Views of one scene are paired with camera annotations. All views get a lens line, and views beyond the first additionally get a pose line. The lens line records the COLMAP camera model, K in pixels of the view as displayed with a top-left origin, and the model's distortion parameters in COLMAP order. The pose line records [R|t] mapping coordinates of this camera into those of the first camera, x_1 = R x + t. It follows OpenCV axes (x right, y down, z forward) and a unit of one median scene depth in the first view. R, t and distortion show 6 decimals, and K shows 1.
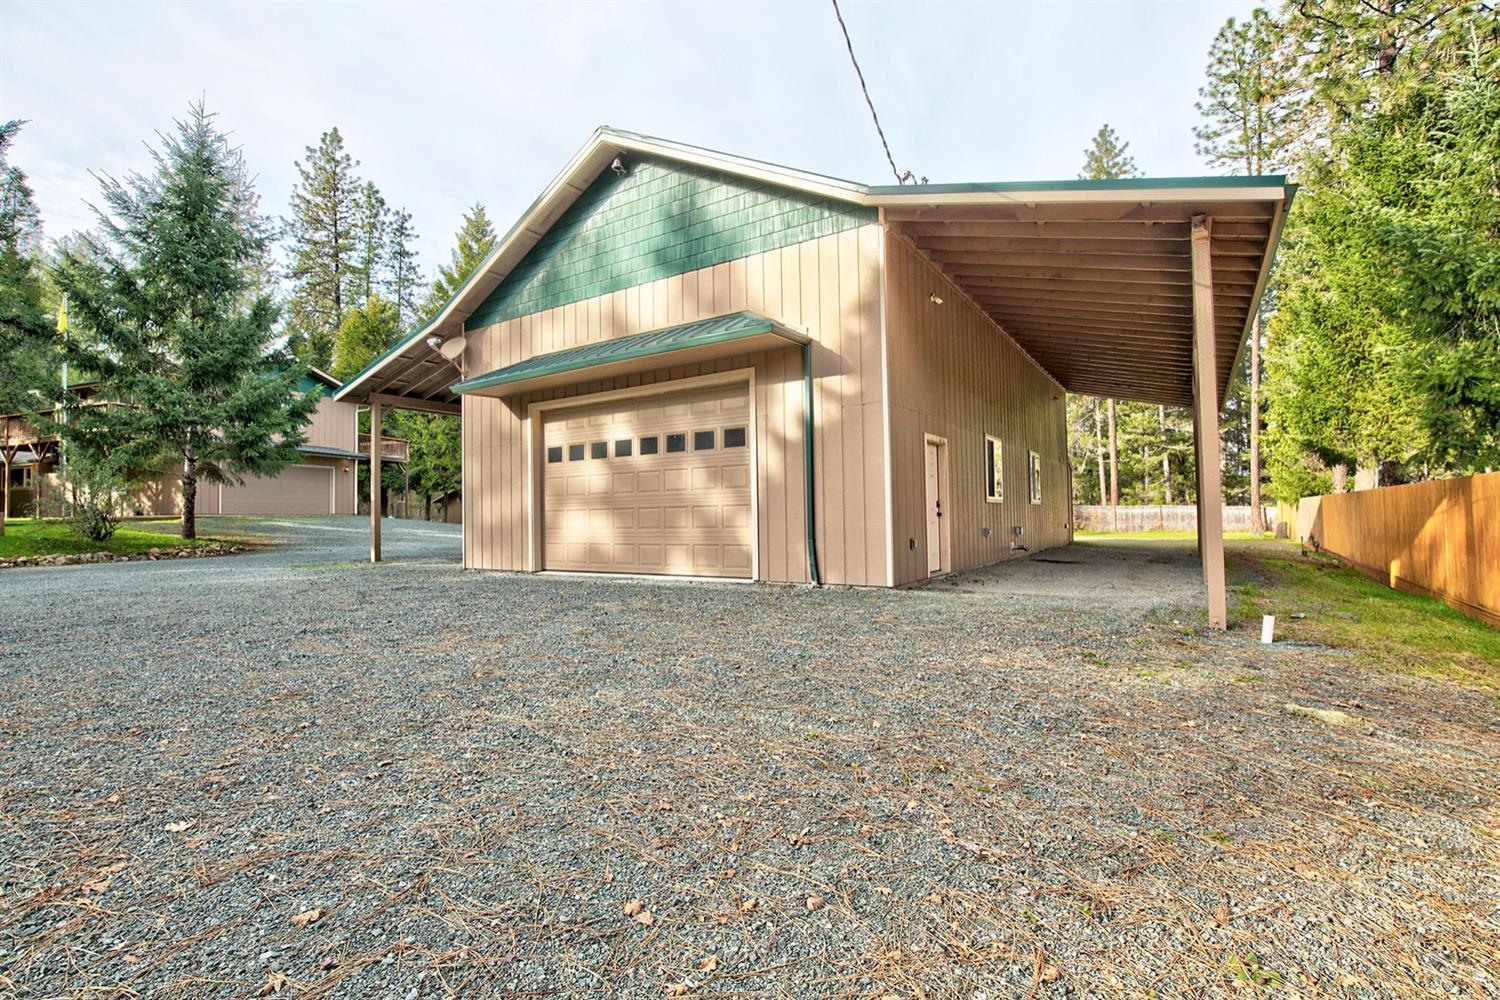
lens RADIAL K [[697.3, 0, 732.4], [0, 697.3, 509.1], [0, 0, 1]] dist [-0.040279, 0.010253]
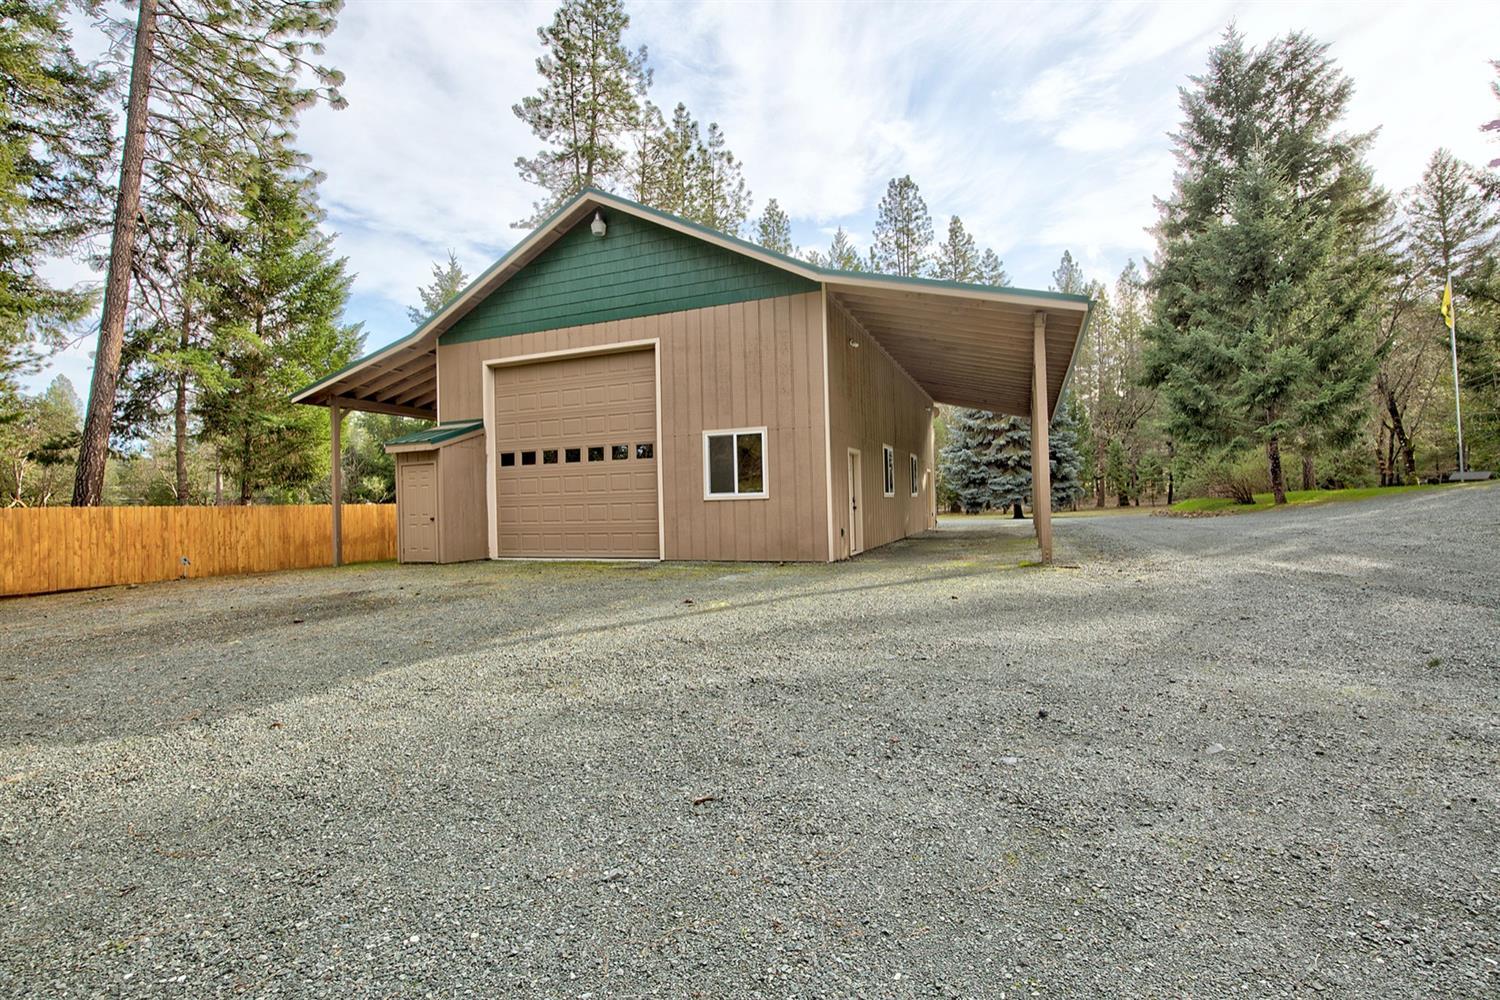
lens RADIAL K [[697.3, 0, 732.4], [0, 697.3, 509.1], [0, 0, 1]] dist [-0.040279, 0.010253]
pose [[0.982472, -0.008529, 0.186215, -0.144967], [0.005525, 0.999846, 0.016640, -0.011415], [-0.186328, -0.015320, 0.982368, -0.204359]]
